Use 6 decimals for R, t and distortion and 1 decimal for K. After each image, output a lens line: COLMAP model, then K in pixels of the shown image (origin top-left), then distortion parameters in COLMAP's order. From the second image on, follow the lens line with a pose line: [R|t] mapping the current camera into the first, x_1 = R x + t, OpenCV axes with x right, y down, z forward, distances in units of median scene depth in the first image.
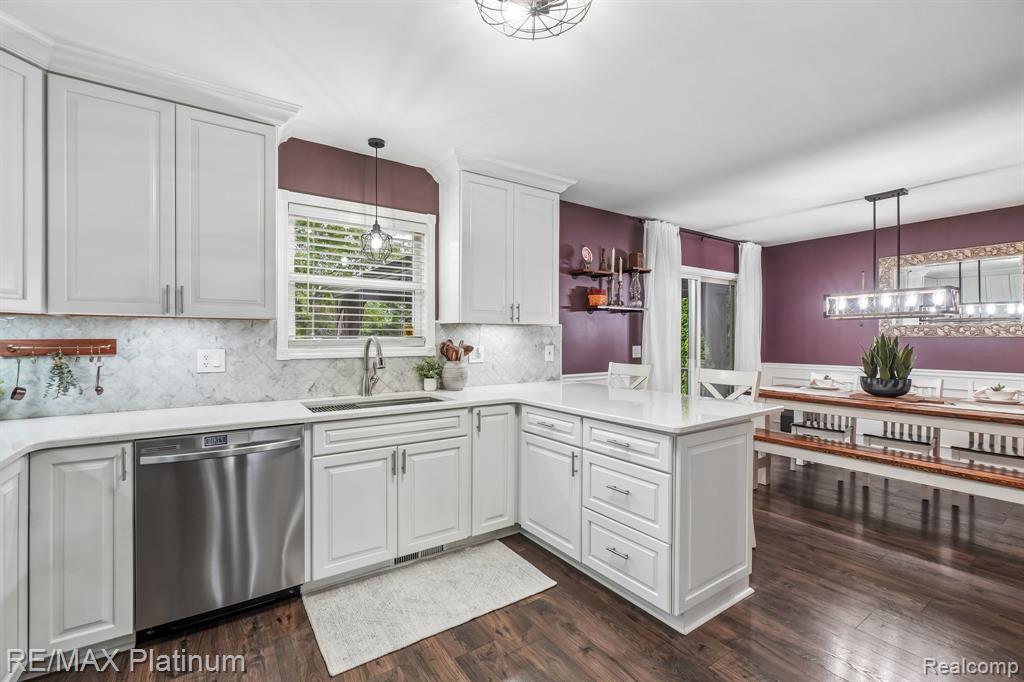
lens RADIAL K [[442.0, 0, 512.0], [0, 442.0, 341.0], [0, 0, 1]] dist [-0.000264, 0.000276]
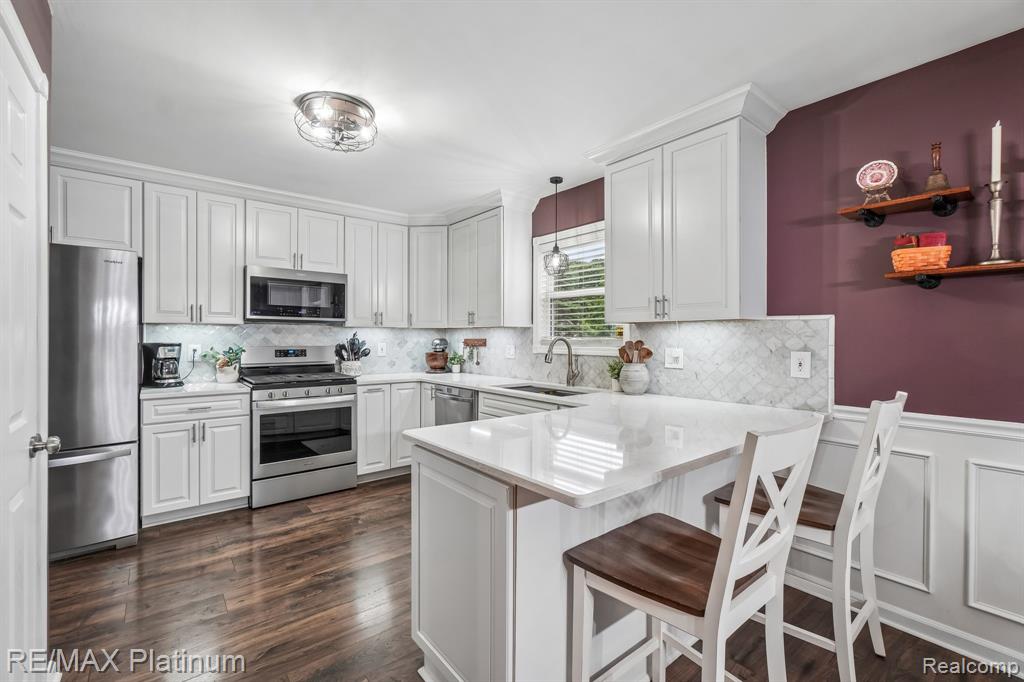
lens RADIAL K [[446.8, 0, 512.0], [0, 446.8, 341.0], [0, 0, 1]] dist [-0.003503, 0.000245]
pose [[0.073177, 0.006111, -0.997300, 0.795744], [-0.009715, 0.999938, 0.005414, -0.004771], [0.997272, 0.009292, 0.073232, 0.671607]]
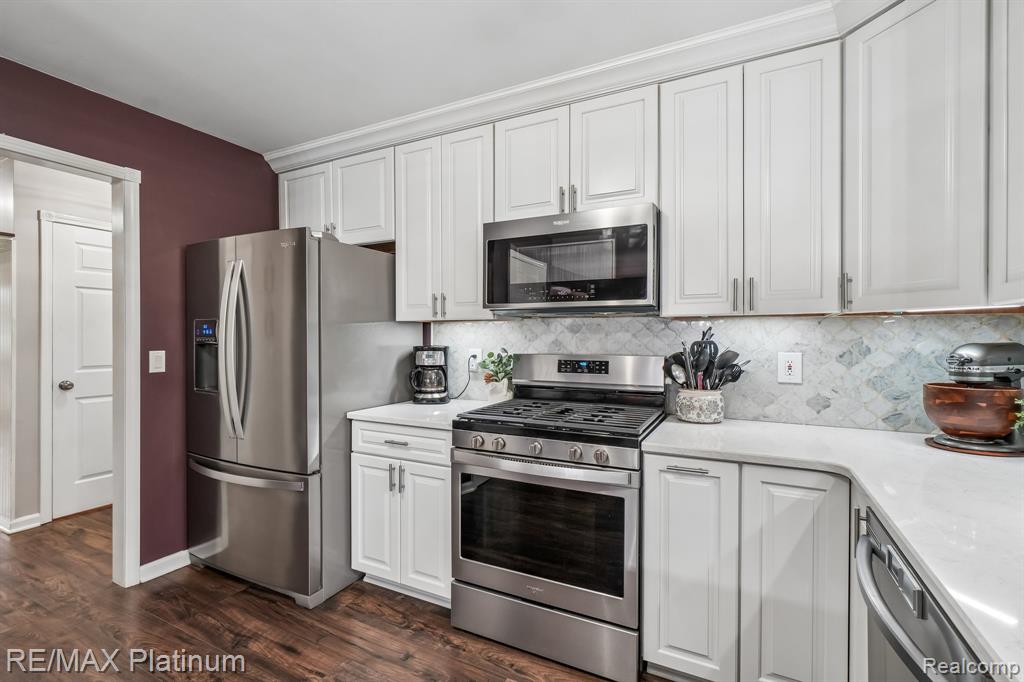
lens RADIAL K [[442.0, 0, 512.0], [0, 442.0, 341.0], [0, 0, 1]] dist [-0.000264, 0.000276]
pose [[-0.889118, 0.000585, -0.457678, -0.054475], [-0.005640, 0.999909, 0.012236, -0.007528], [0.457644, 0.013461, -0.889034, 0.727342]]
